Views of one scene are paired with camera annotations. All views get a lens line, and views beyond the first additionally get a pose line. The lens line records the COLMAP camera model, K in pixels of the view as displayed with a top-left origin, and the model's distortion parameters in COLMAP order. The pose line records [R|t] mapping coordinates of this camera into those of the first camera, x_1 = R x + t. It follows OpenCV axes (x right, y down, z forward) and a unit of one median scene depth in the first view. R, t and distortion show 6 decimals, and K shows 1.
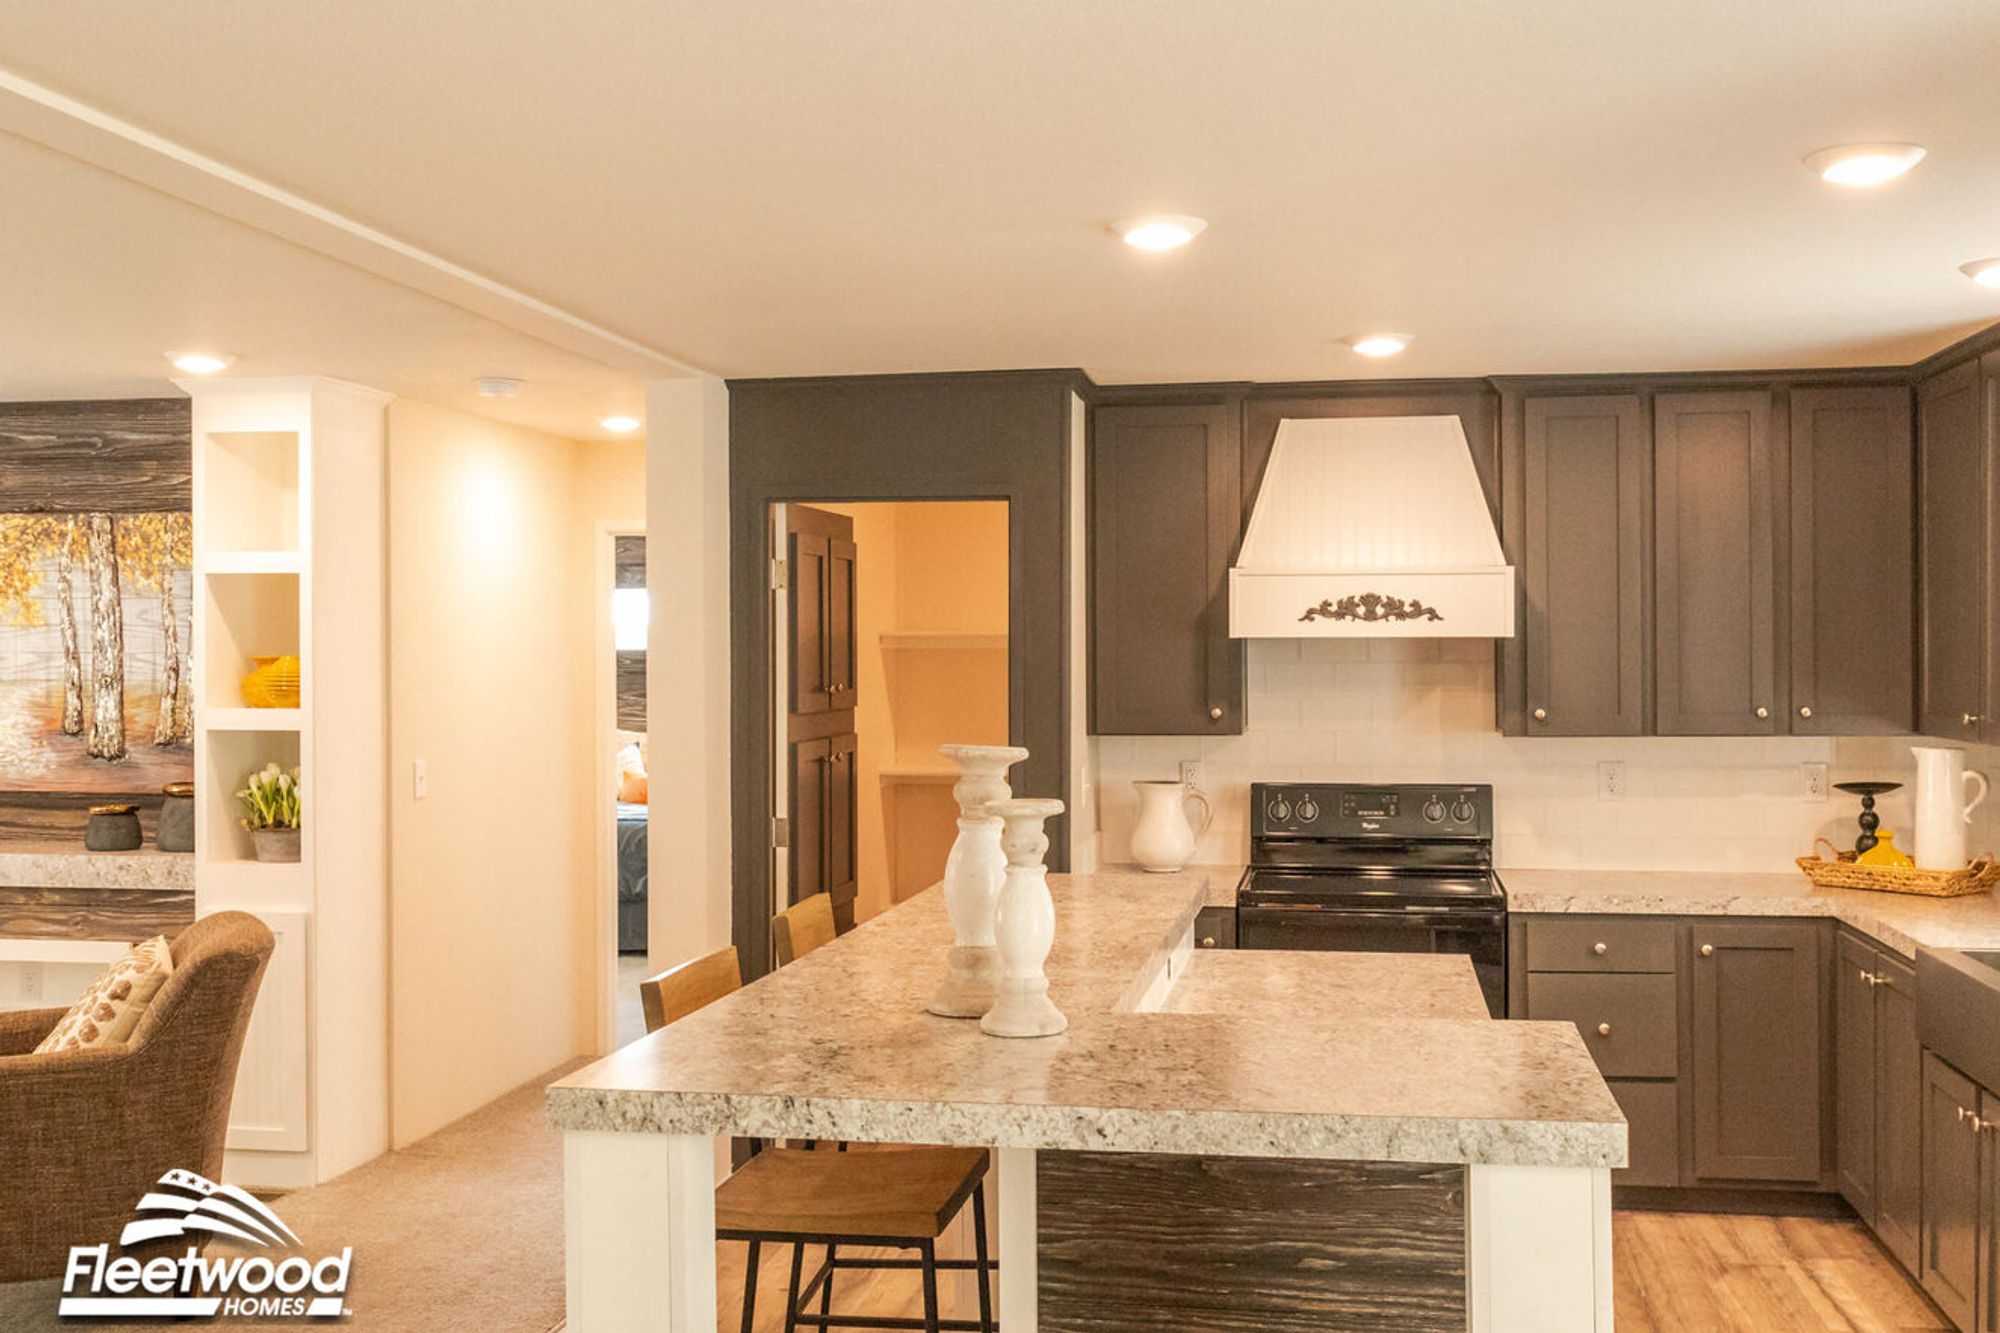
lens RADIAL K [[2028.4, 0, 1000.0], [0, 2028.4, 666.5], [0, 0, 1]] dist [-0.004582, -0.003478]
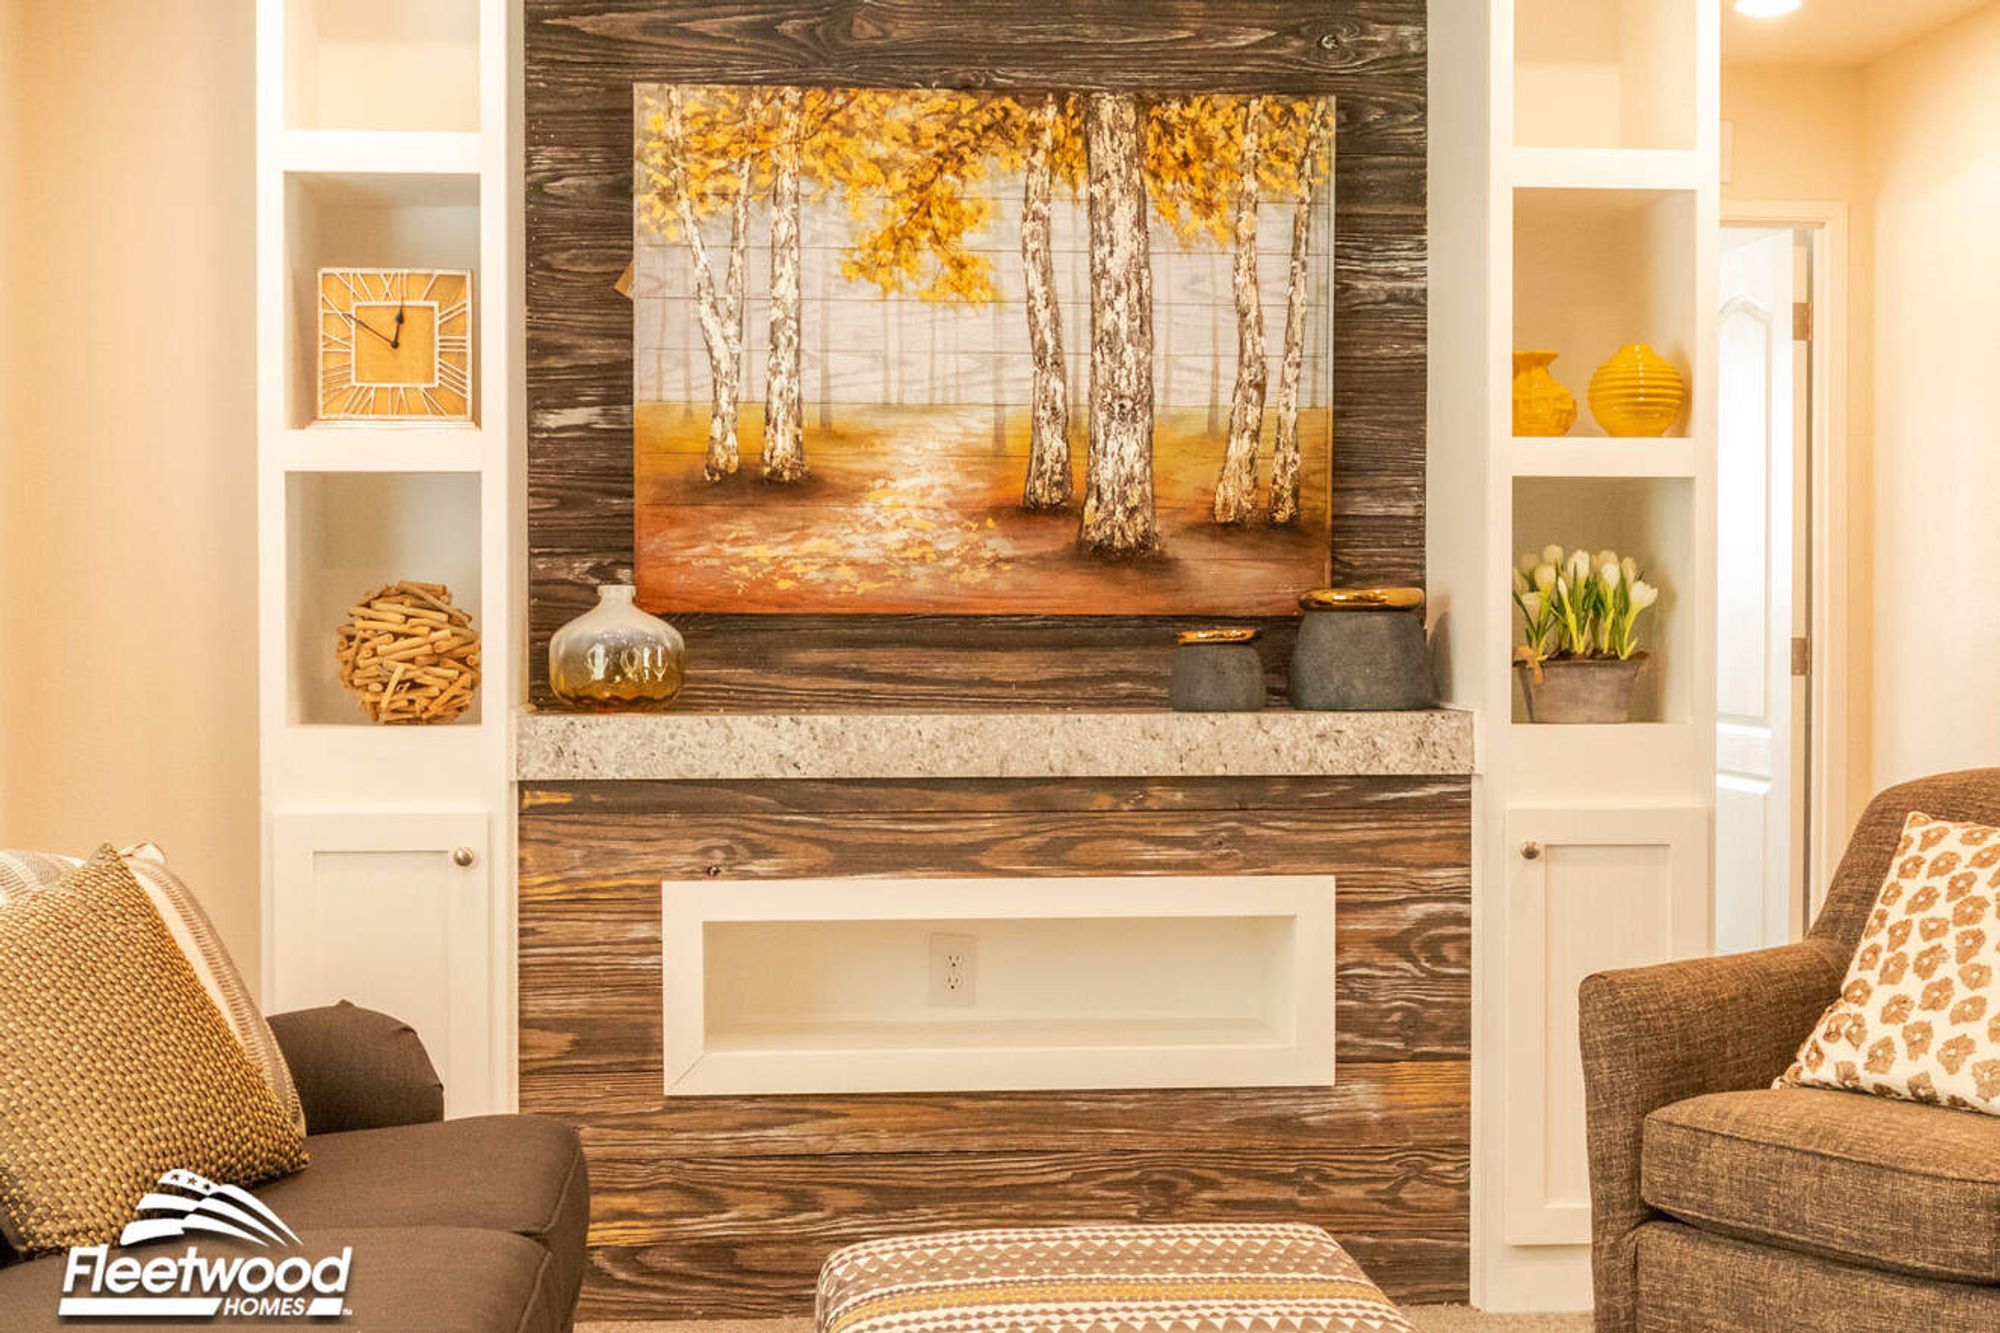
lens RADIAL K [[2935.5, 0, 1000.0], [0, 2935.5, 666.5], [0, 0, 1]] dist [0.015895, -0.048294]
pose [[0.967808, -0.003689, 0.251663, -0.712258], [0.001340, 0.999954, 0.009506, 0.073303], [-0.251687, -0.008863, 0.967768, 0.268634]]
